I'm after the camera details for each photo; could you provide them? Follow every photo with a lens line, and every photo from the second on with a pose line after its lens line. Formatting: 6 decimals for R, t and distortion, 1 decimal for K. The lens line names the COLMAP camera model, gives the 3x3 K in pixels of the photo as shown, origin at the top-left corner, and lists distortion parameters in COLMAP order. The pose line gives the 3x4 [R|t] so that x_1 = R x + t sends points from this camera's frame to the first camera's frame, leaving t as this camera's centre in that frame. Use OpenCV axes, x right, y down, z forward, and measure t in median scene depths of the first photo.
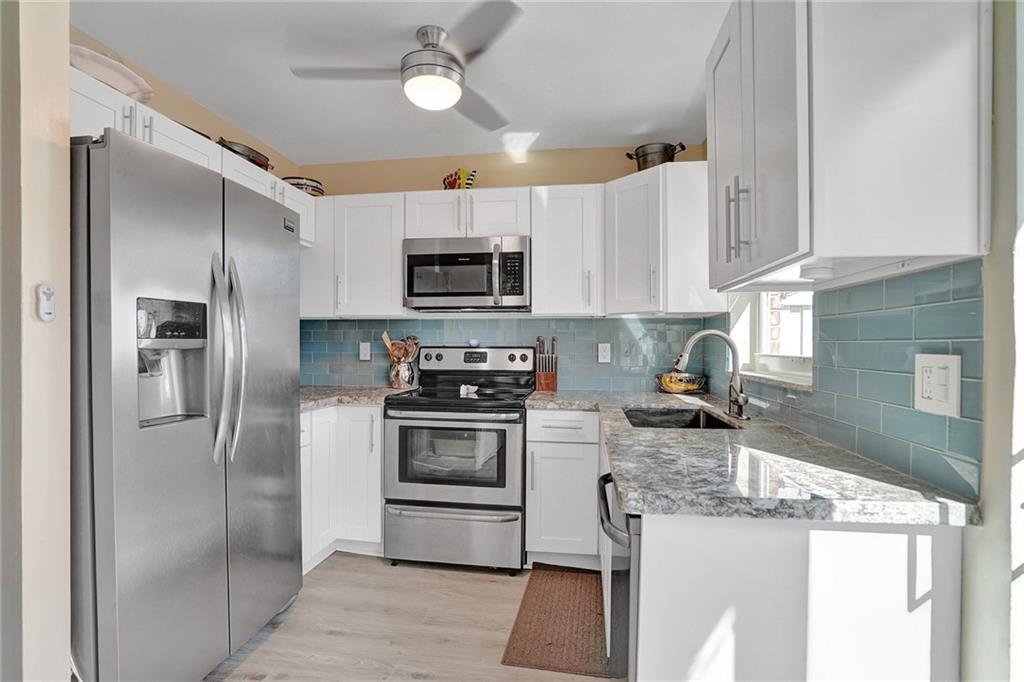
lens RADIAL K [[504.9, 0, 512.0], [0, 504.9, 341.0], [0, 0, 1]] dist [-0.030942, 0.000478]
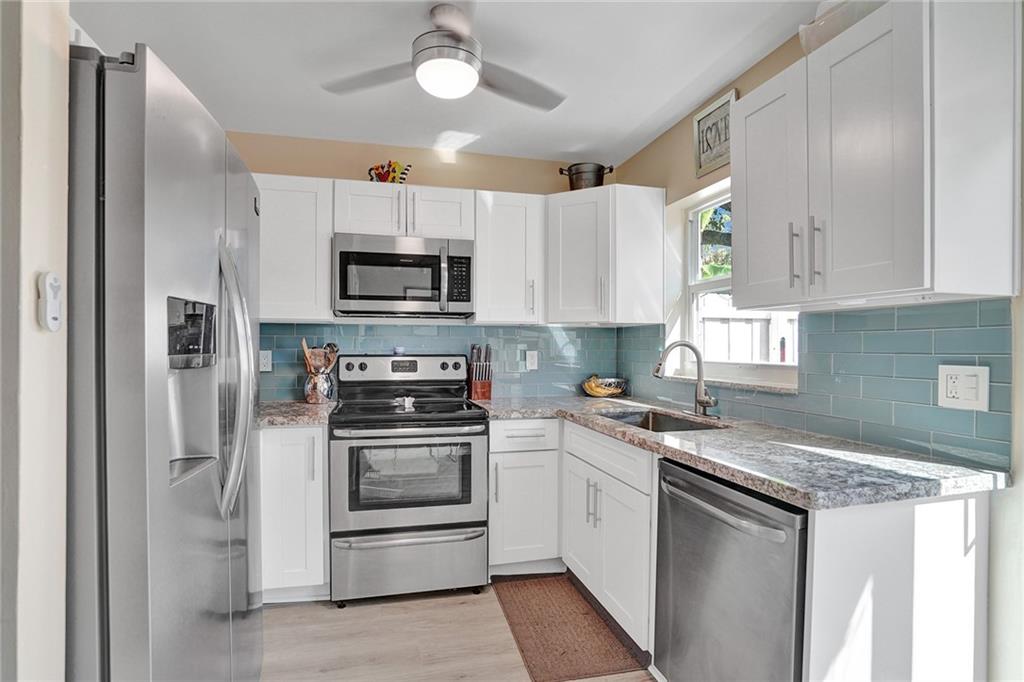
lens RADIAL K [[506.0, 0, 507.4], [0, 506.0, 344.1], [0, 0, 1]] dist [-0.029780, -0.000008]
pose [[0.920654, 0.001134, 0.390379, -0.292536], [-0.001752, 0.999998, 0.001226, -0.011191], [-0.390377, -0.001813, 0.920653, 0.082421]]
